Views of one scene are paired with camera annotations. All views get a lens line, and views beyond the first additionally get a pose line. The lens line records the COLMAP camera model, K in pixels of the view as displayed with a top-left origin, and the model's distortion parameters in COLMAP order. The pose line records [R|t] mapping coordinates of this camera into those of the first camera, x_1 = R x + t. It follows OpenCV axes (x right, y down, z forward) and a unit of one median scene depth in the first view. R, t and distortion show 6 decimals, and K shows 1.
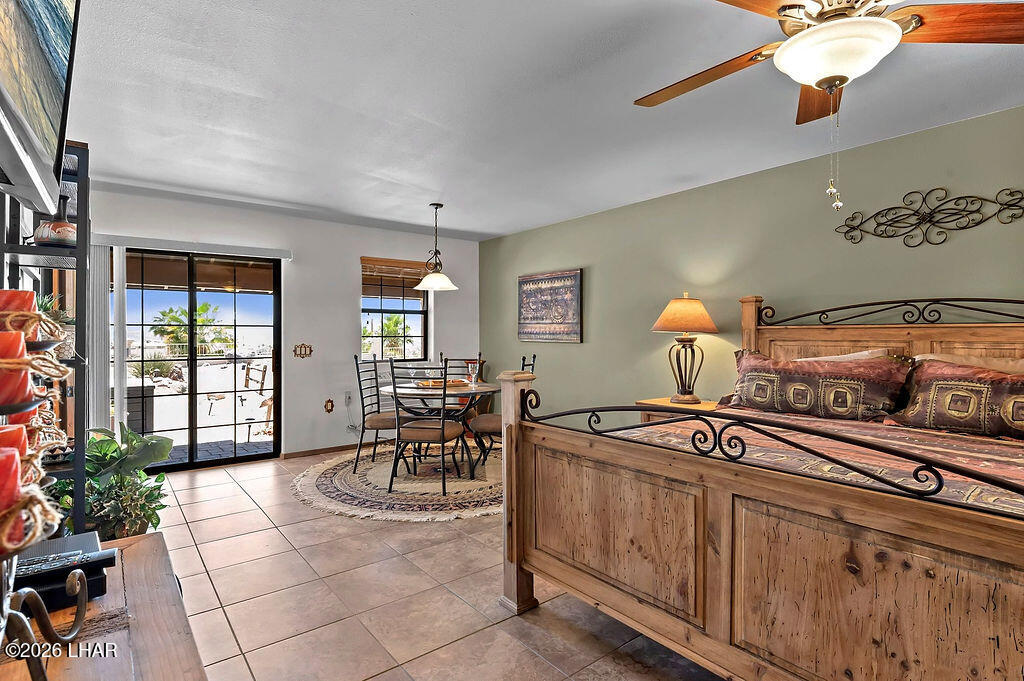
lens RADIAL K [[511.8, 0, 512.0], [0, 511.8, 340.5], [0, 0, 1]] dist [0.000481, -0.000064]
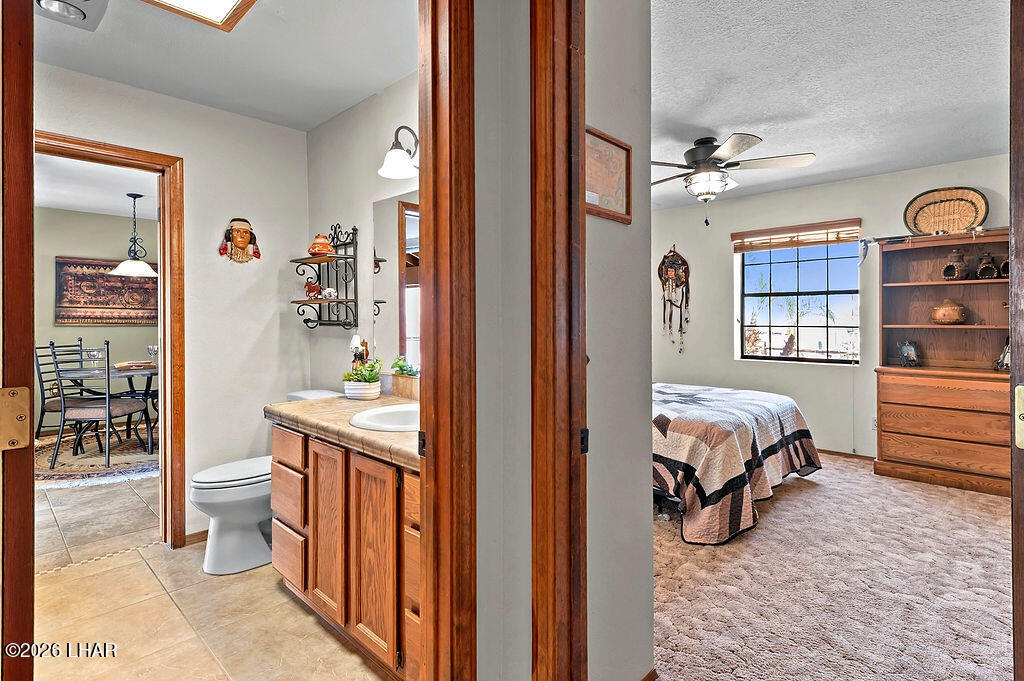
lens RADIAL K [[522.5, 0, 511.3], [0, 522.5, 325.4], [0, 0, 1]] dist [0.015589, -0.001466]
pose [[-0.119419, -0.009477, 0.992799, -1.521903], [0.010441, 0.999887, 0.010800, -0.001834], [-0.992789, 0.011655, -0.119306, 0.433271]]
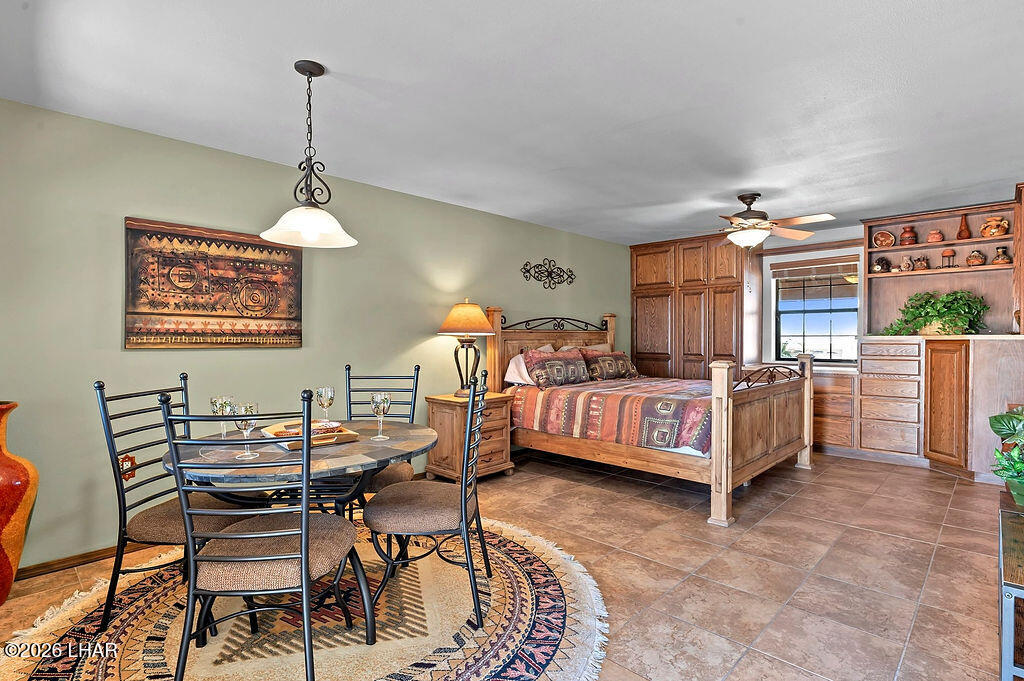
lens RADIAL K [[506.4, 0, 517.0], [0, 506.4, 347.8], [0, 0, 1]] dist [-0.002899, -0.000778]
pose [[-0.135662, -0.019224, 0.990569, -0.761794], [0.013401, 0.999685, 0.021237, -0.007268], [-0.990665, 0.016156, -0.135361, 1.020826]]
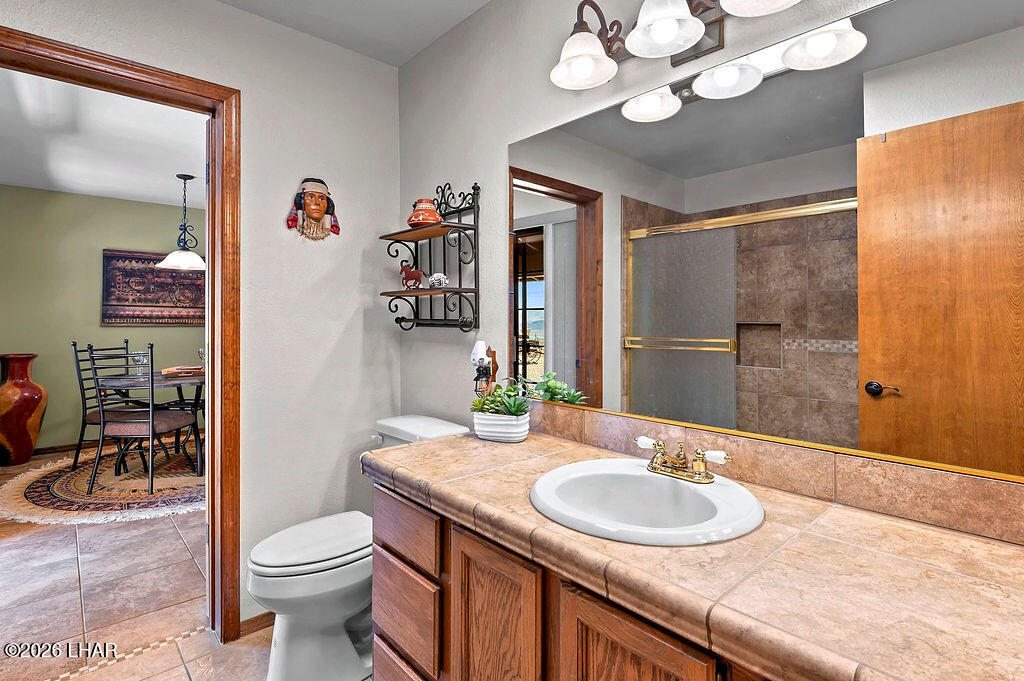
lens RADIAL K [[512.3, 0, 513.7], [0, 512.3, 319.0], [0, 0, 1]] dist [-0.000256, -0.000263]
pose [[-0.058712, 0.002918, 0.998271, -1.270900], [0.010438, 0.999943, -0.002309, -0.001692], [-0.998220, 0.010284, -0.058739, 0.553238]]
